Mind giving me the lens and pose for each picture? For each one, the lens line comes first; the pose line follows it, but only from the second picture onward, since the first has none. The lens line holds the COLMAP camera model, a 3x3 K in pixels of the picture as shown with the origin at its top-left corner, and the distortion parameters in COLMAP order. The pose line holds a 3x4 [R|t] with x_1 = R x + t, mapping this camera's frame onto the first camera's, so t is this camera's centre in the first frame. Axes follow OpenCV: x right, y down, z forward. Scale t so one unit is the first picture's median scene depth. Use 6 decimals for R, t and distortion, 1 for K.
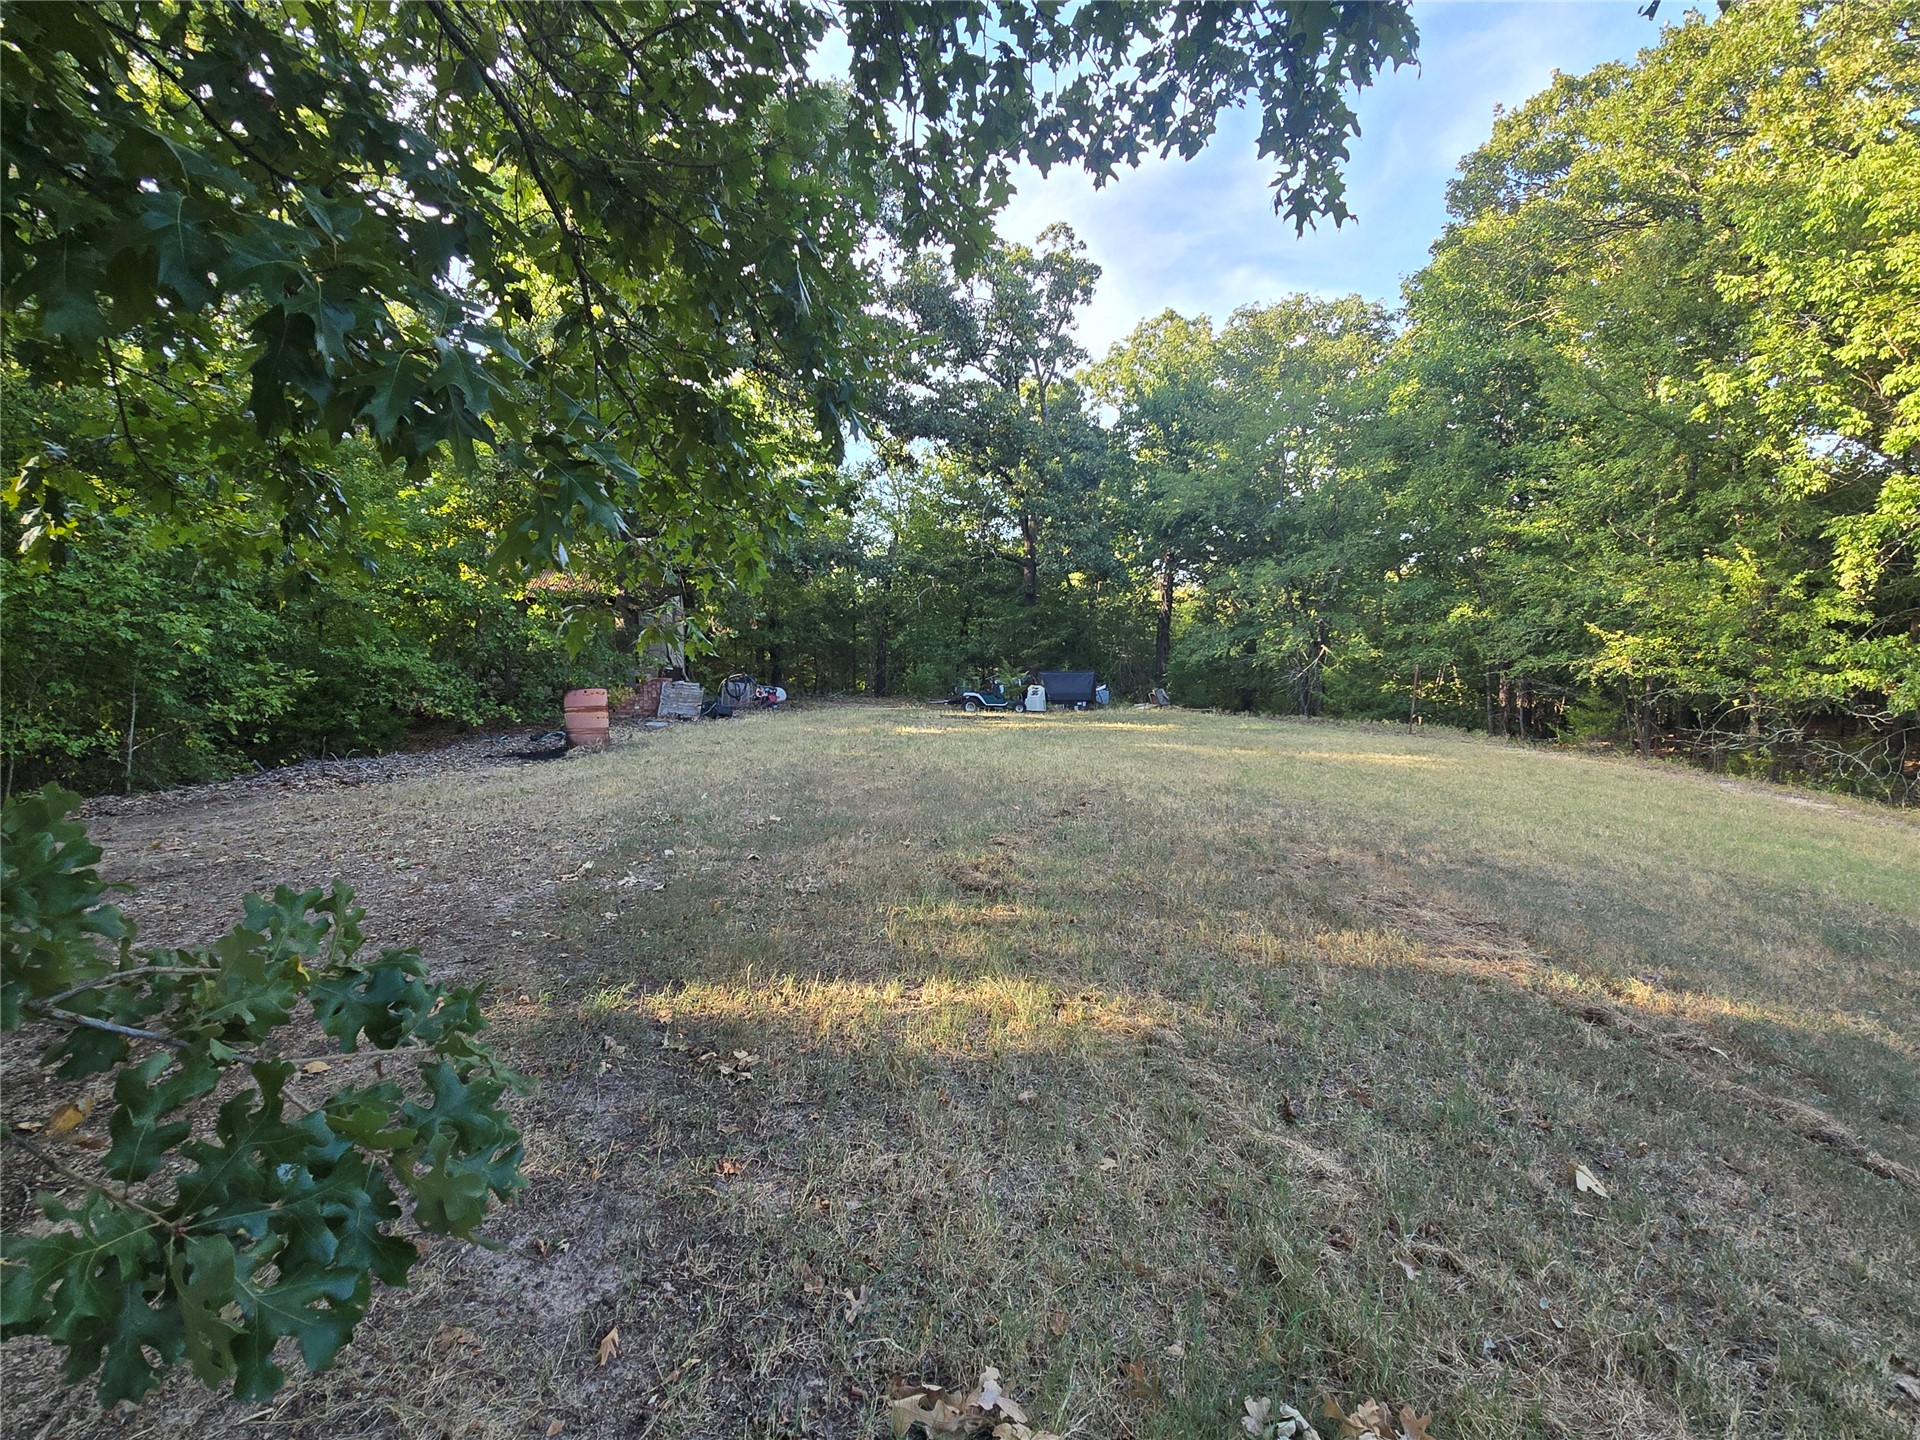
lens RADIAL K [[902.1, 0, 990.1], [0, 902.1, 716.7], [0, 0, 1]] dist [-0.017373, 0.003507]
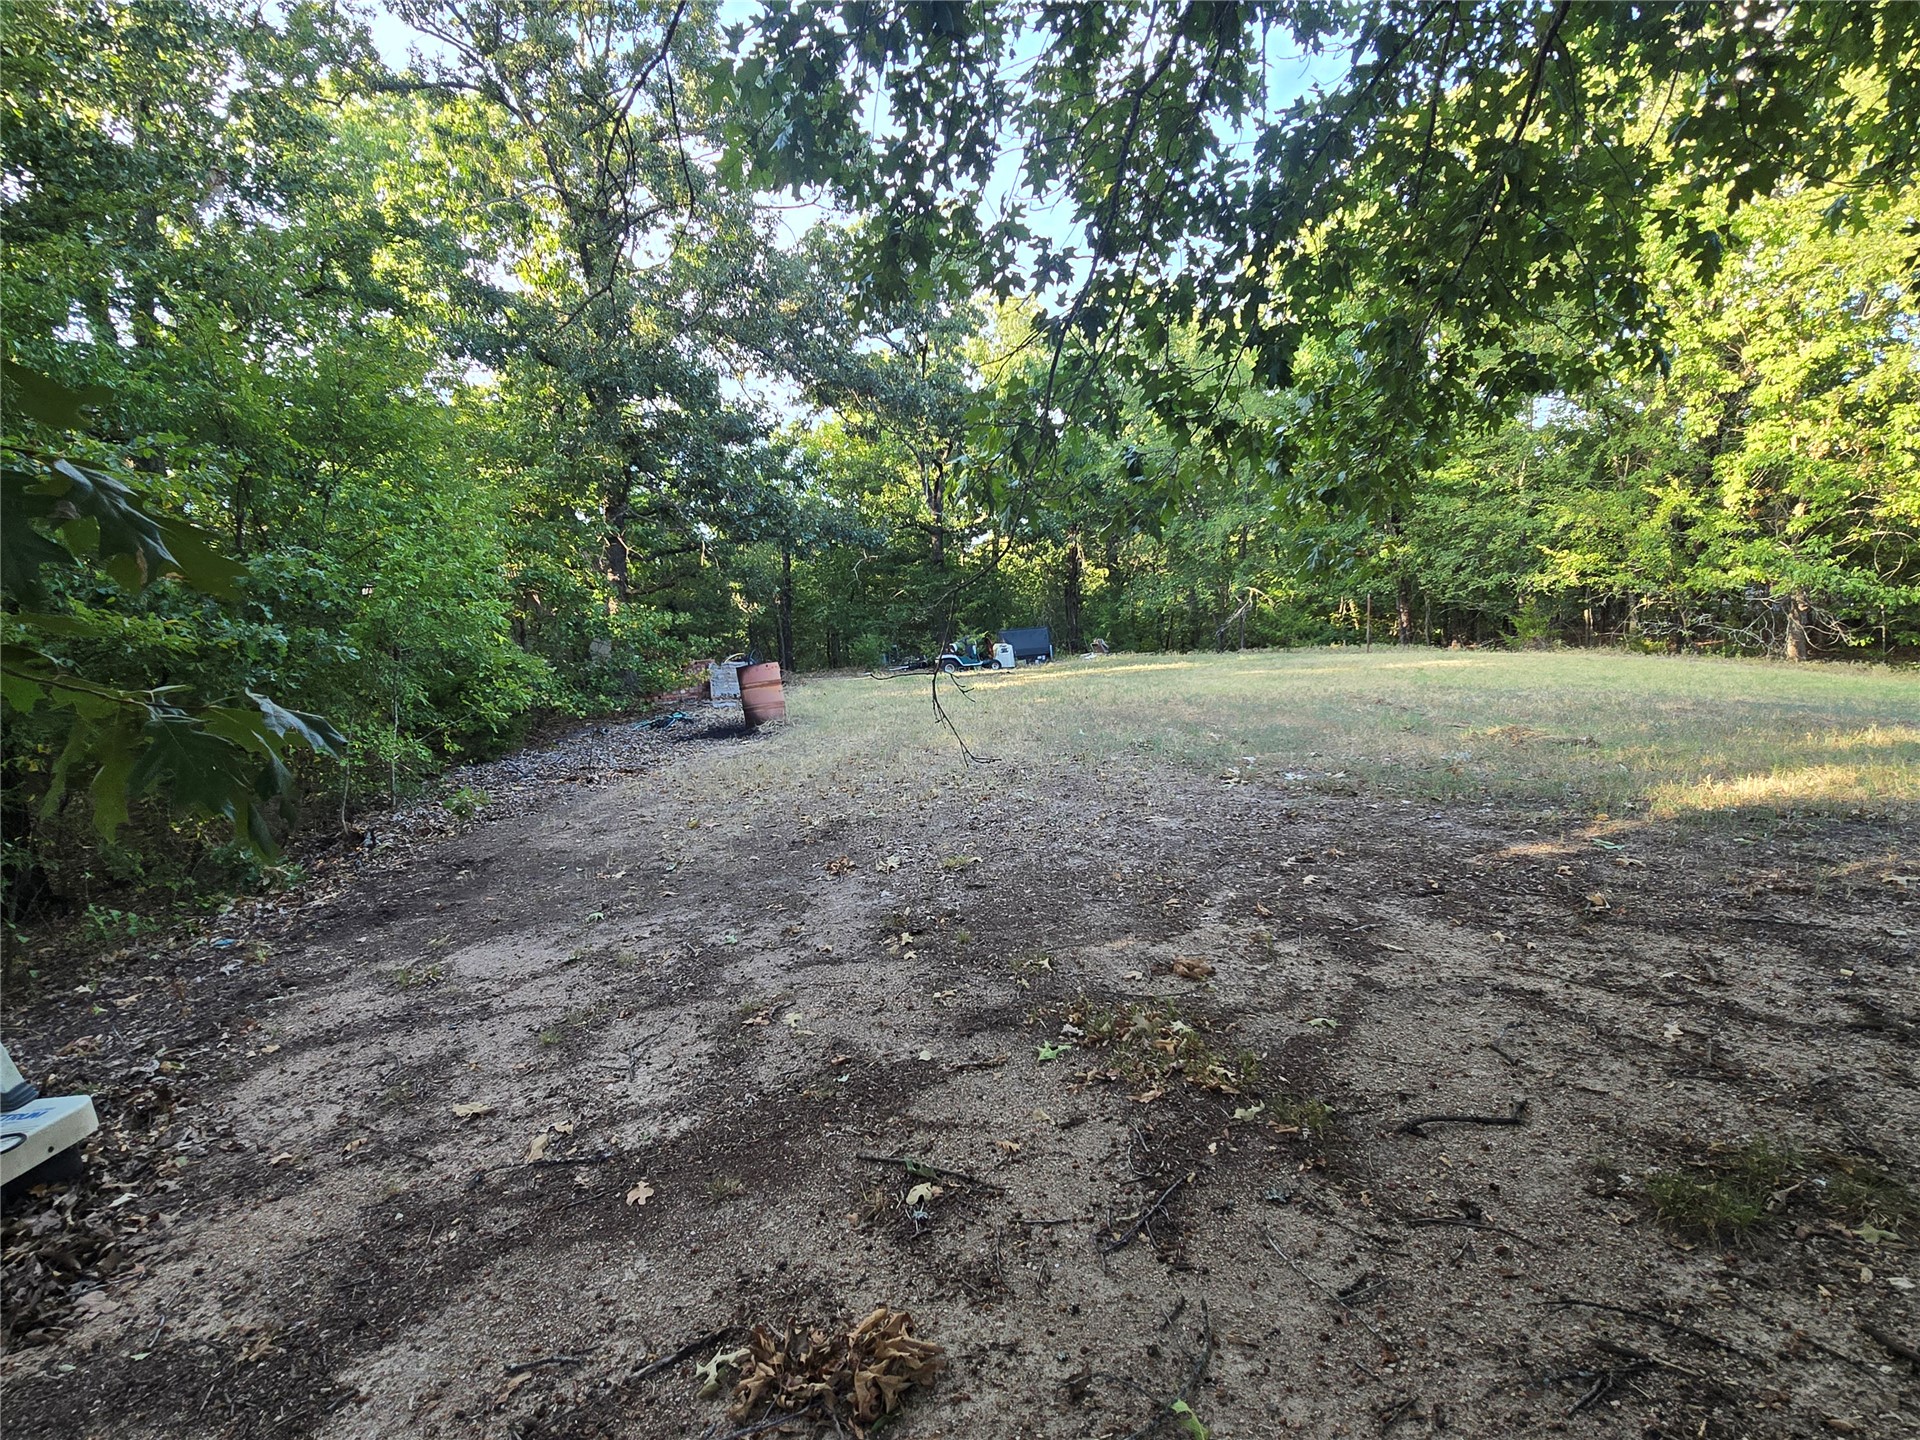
lens RADIAL K [[902.1, 0, 971.8], [0, 902.1, 737.2], [0, 0, 1]] dist [-0.017373, 0.003507]
pose [[0.962549, -0.107727, 0.248785, -0.571783], [0.094972, 0.993500, 0.062753, 0.010444], [-0.253928, -0.036775, 0.966524, -0.038847]]
